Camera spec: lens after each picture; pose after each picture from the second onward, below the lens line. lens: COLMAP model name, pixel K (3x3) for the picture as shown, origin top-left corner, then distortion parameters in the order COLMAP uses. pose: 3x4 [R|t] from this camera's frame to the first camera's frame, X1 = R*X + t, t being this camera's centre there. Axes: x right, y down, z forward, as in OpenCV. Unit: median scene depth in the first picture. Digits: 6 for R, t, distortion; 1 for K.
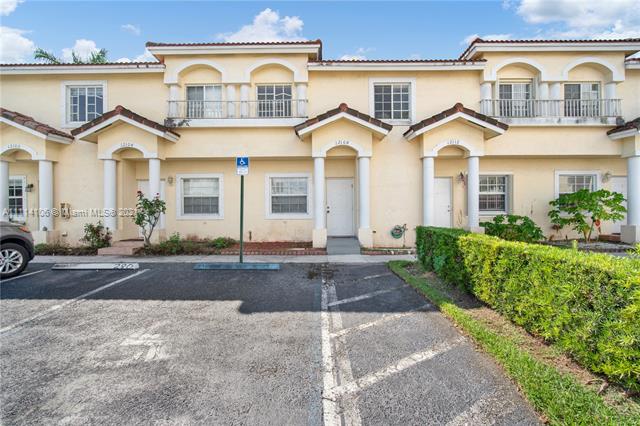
lens RADIAL K [[286.0, 0, 320.4], [0, 286.0, 215.2], [0, 0, 1]] dist [-0.002983, 0.000901]
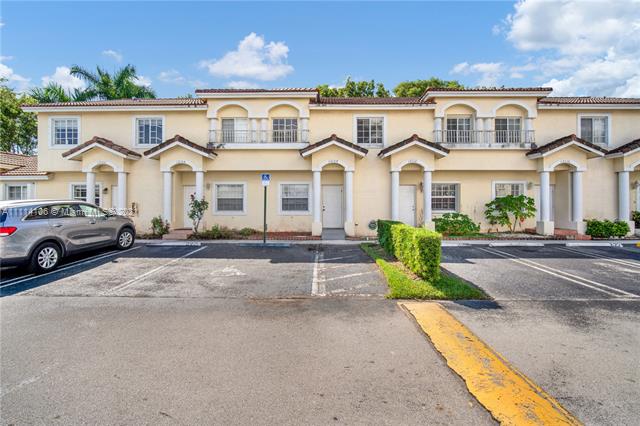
lens RADIAL K [[286.0, 0, 319.9], [0, 286.0, 212.0], [0, 0, 1]] dist [-0.002983, 0.000901]
pose [[0.999942, 0.007152, -0.008079, 0.023267], [-0.007143, 0.999974, 0.001156, -0.004021], [0.008087, -0.001098, 0.999967, -0.400607]]
